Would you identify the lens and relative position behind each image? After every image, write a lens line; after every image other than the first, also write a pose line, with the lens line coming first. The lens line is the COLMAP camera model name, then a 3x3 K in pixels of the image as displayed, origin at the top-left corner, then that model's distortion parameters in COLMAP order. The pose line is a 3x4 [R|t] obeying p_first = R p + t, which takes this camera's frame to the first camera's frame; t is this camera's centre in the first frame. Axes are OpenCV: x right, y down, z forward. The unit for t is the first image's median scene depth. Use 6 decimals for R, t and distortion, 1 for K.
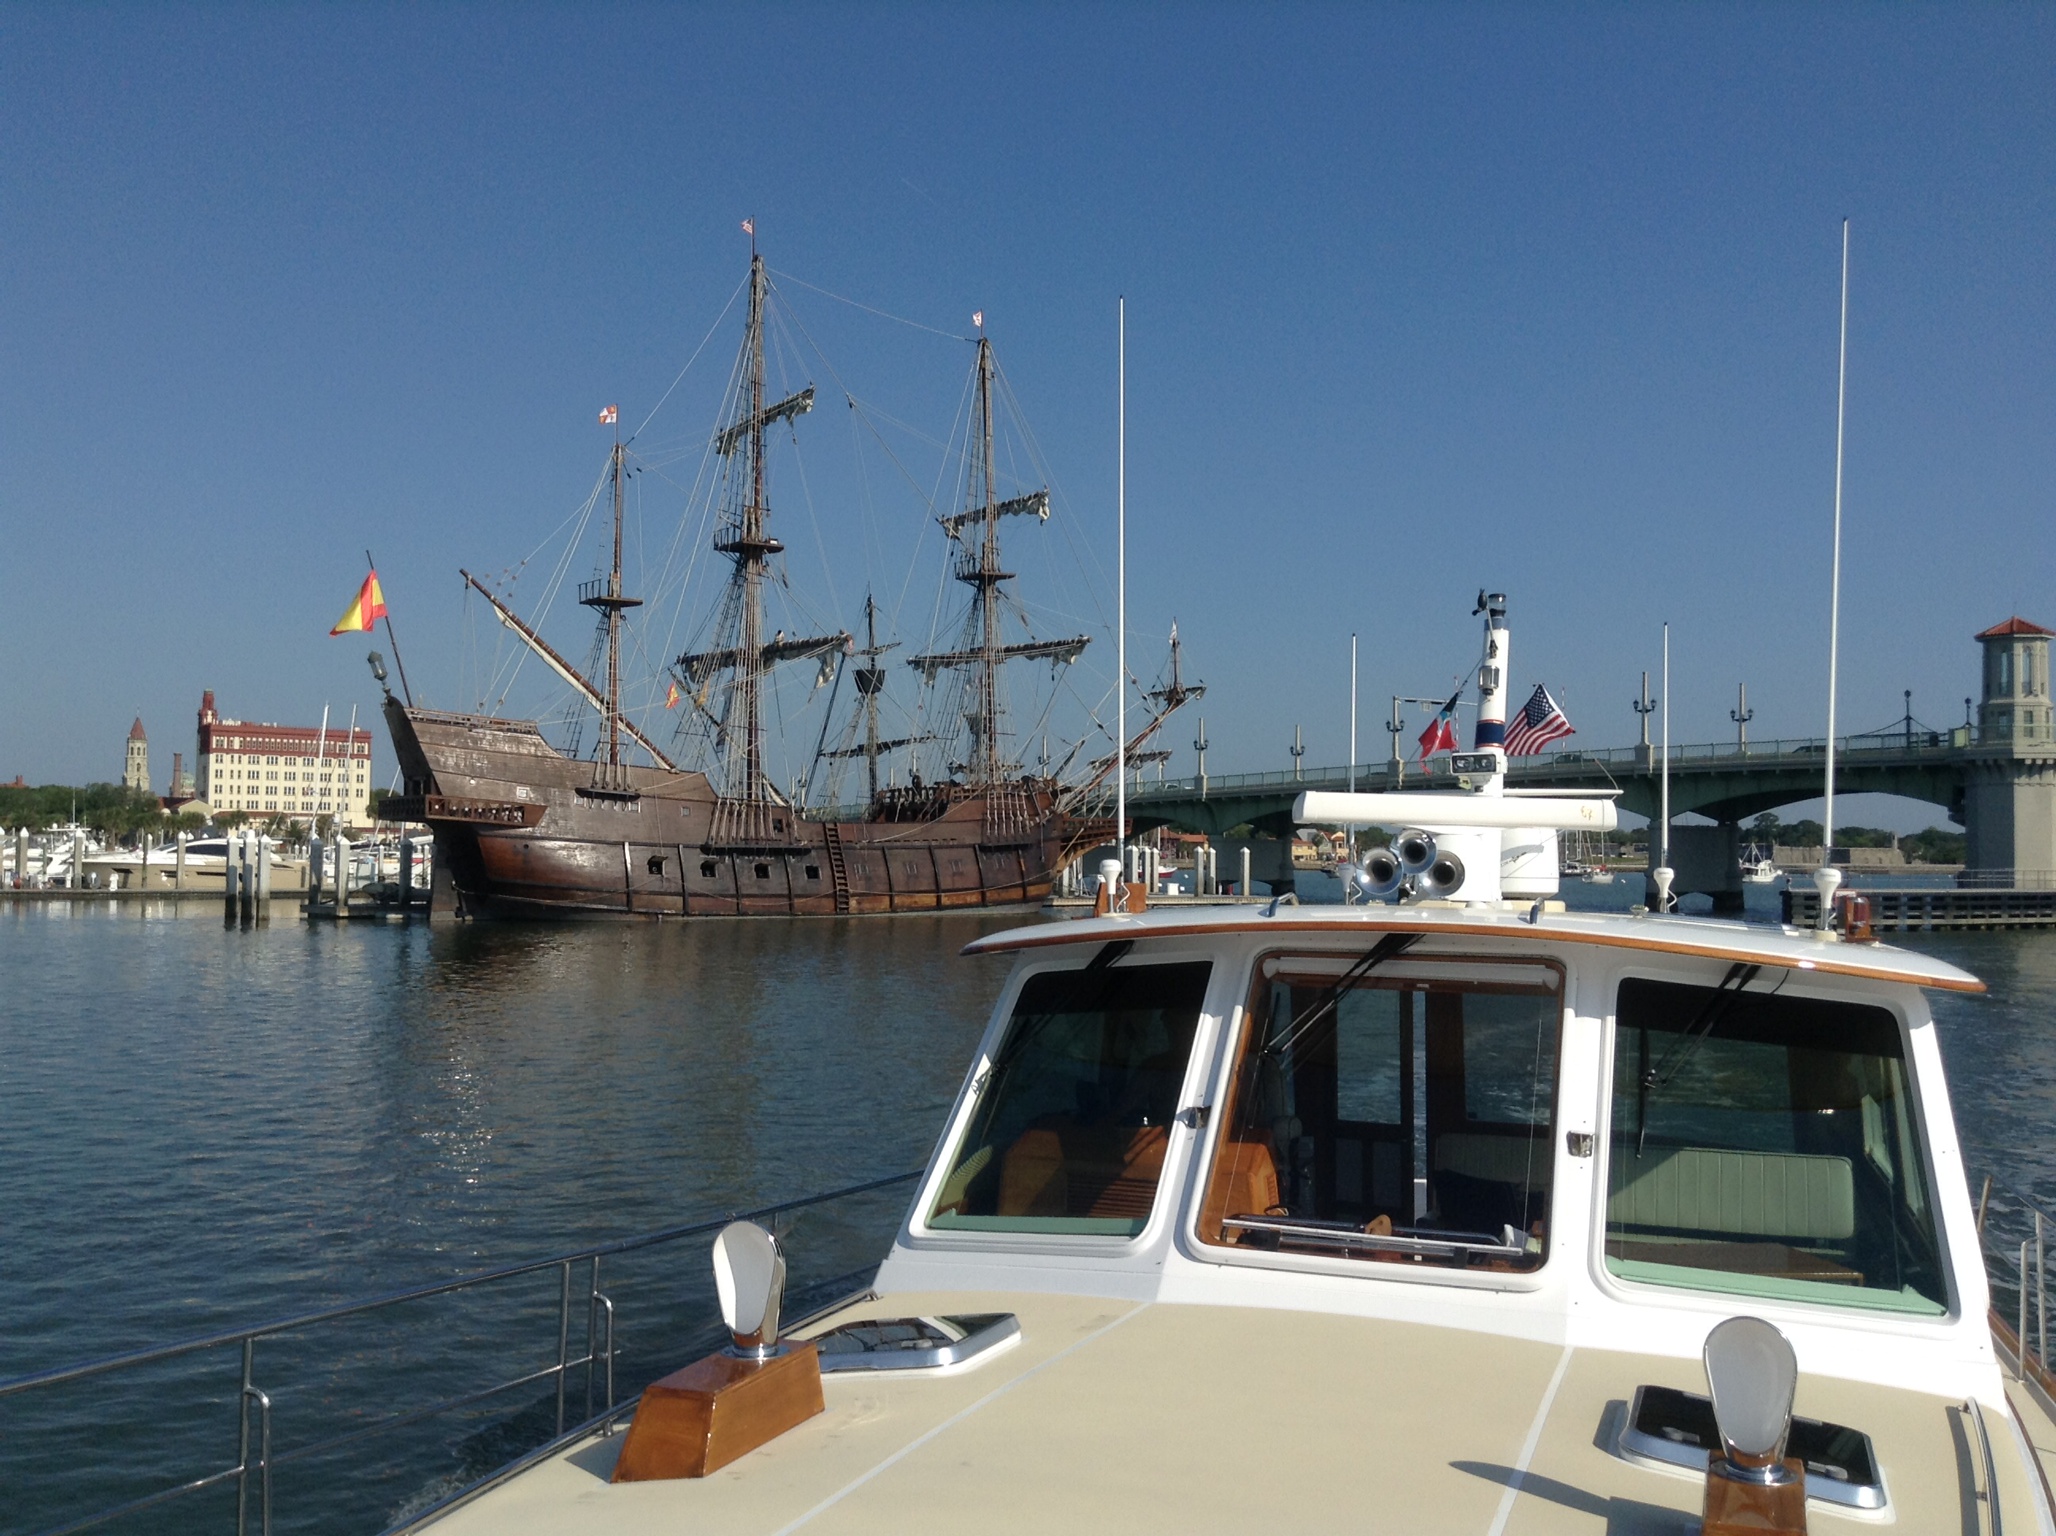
lens RADIAL K [[1909.4, 0, 1028.0], [0, 1909.4, 768.0], [0, 0, 1]] dist [0.005559, 0.003426]
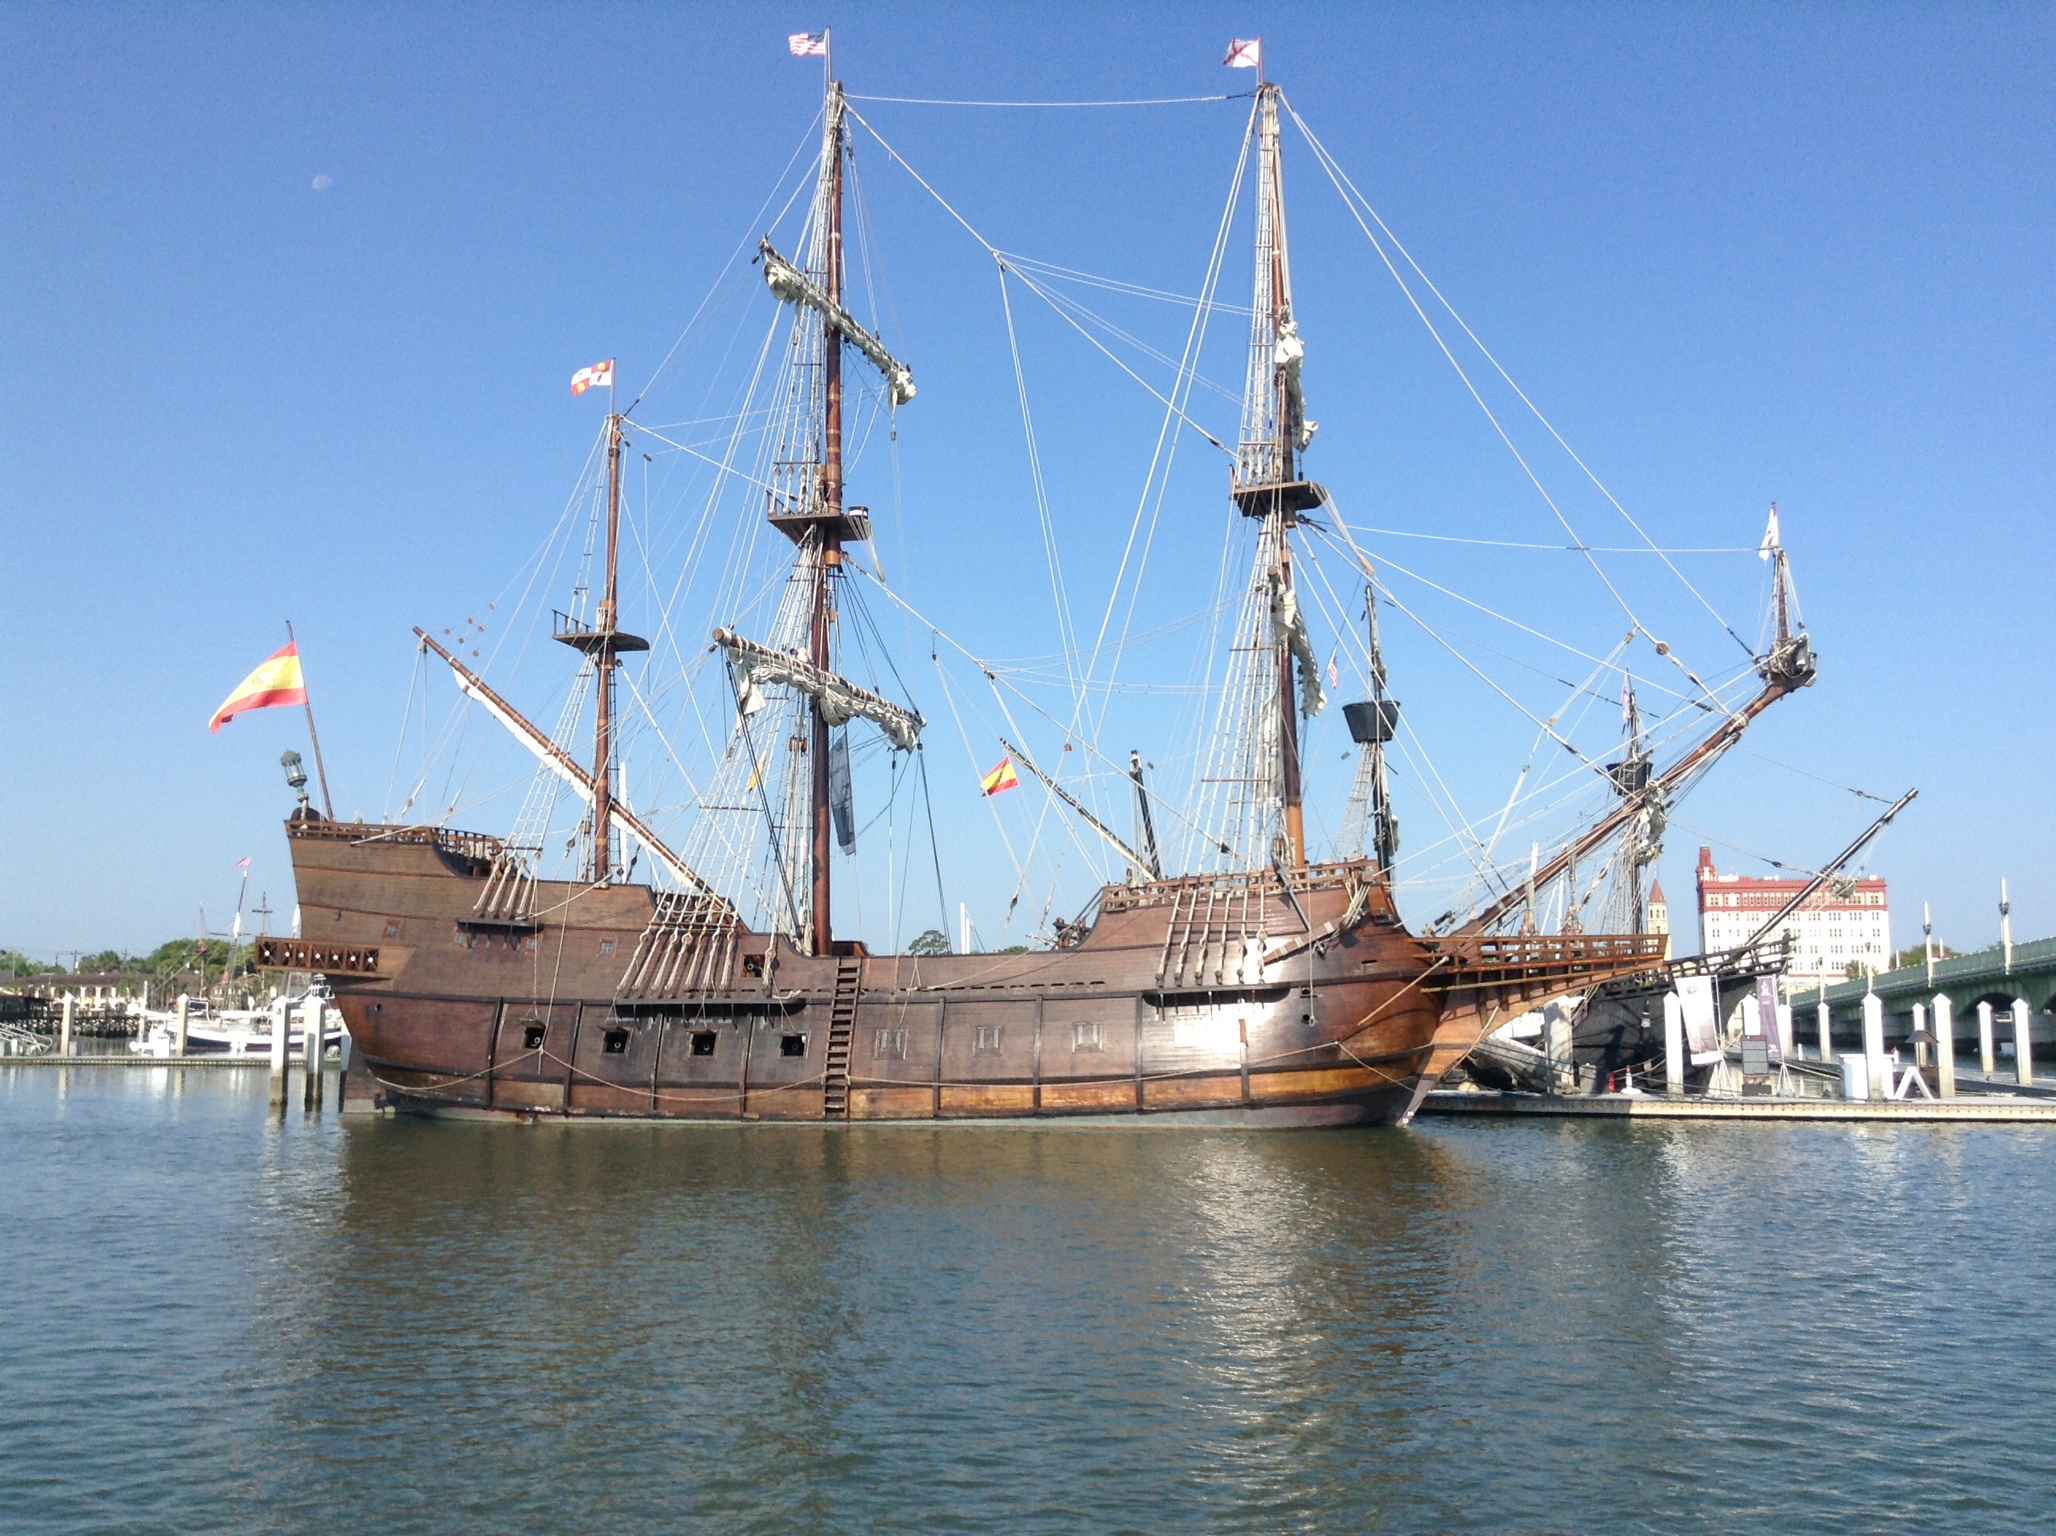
lens RADIAL K [[1909.4, 0, 1028.0], [0, 1909.4, 768.0], [0, 0, 1]] dist [0.005559, 0.003426]
pose [[0.653982, -0.106692, -0.748949, 0.374366], [0.042095, 0.993603, -0.104787, 0.034287], [0.755338, 0.037001, 0.654290, 0.663023]]
